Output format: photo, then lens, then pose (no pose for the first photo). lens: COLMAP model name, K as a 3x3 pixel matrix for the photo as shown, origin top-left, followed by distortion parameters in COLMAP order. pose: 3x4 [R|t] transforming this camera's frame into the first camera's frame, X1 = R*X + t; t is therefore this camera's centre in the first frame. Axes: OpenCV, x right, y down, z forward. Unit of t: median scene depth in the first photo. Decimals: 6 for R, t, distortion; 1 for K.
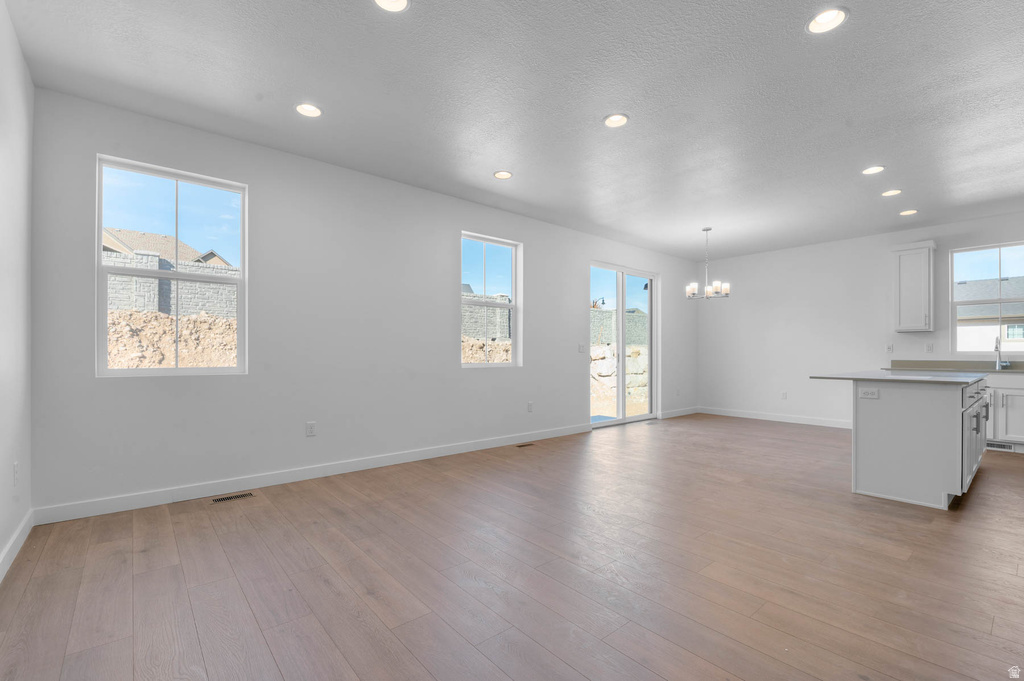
lens RADIAL K [[446.4, 0, 536.8], [0, 446.4, 351.3], [0, 0, 1]] dist [-0.002573, -0.000534]
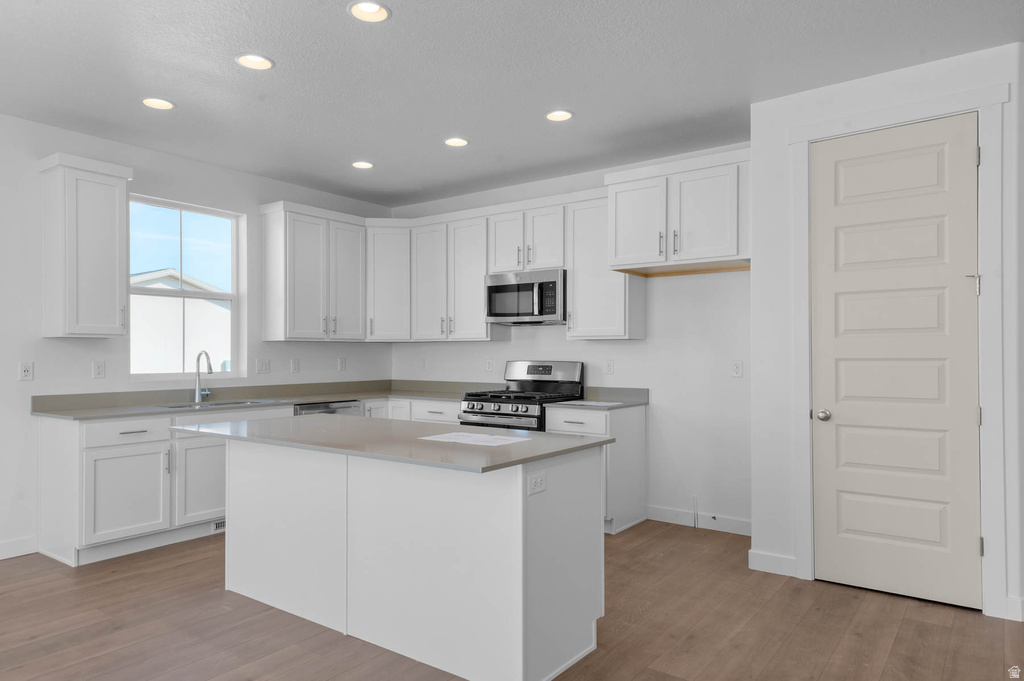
lens RADIAL K [[655.9, 0, 512.0], [0, 655.9, 340.5], [0, 0, 1]] dist [0.000486, 0.000481]
pose [[-0.196817, 0.015169, 0.980323, 0.023031], [0.000450, 0.999882, -0.015381, -0.023735], [-0.980440, -0.002586, -0.196801, 0.552370]]
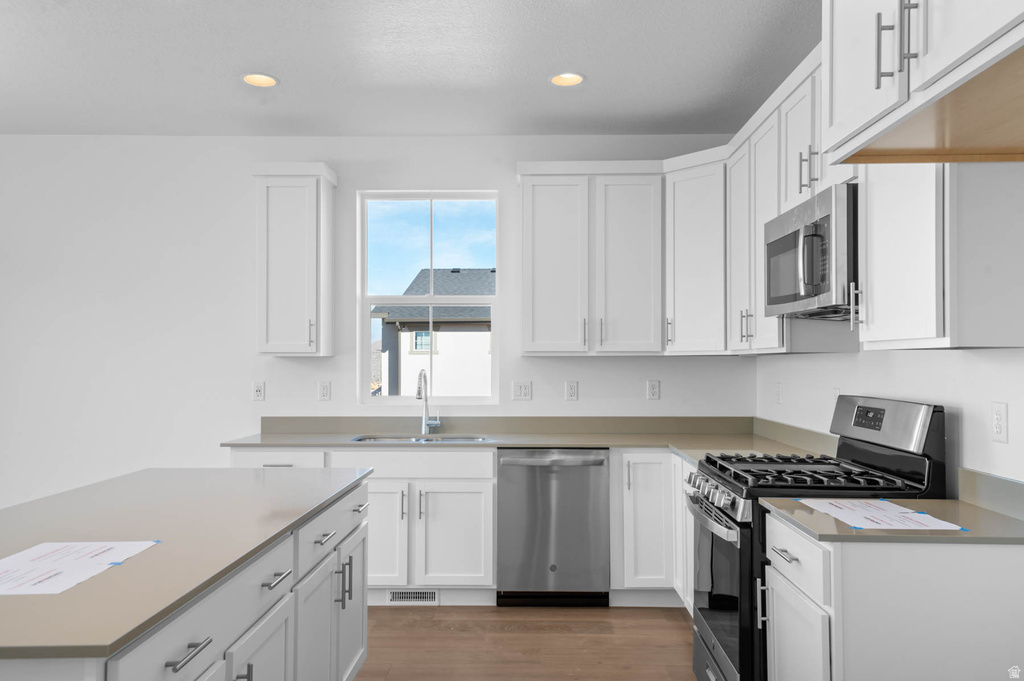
lens RADIAL K [[782.8, 0, 512.0], [0, 782.8, 340.5], [0, 0, 1]] dist [0.036308, -0.000365]
pose [[0.686975, 0.015608, 0.726513, 0.333645], [0.003568, 0.999685, -0.024850, -0.031996], [-0.726672, 0.019664, 0.686703, 0.227445]]
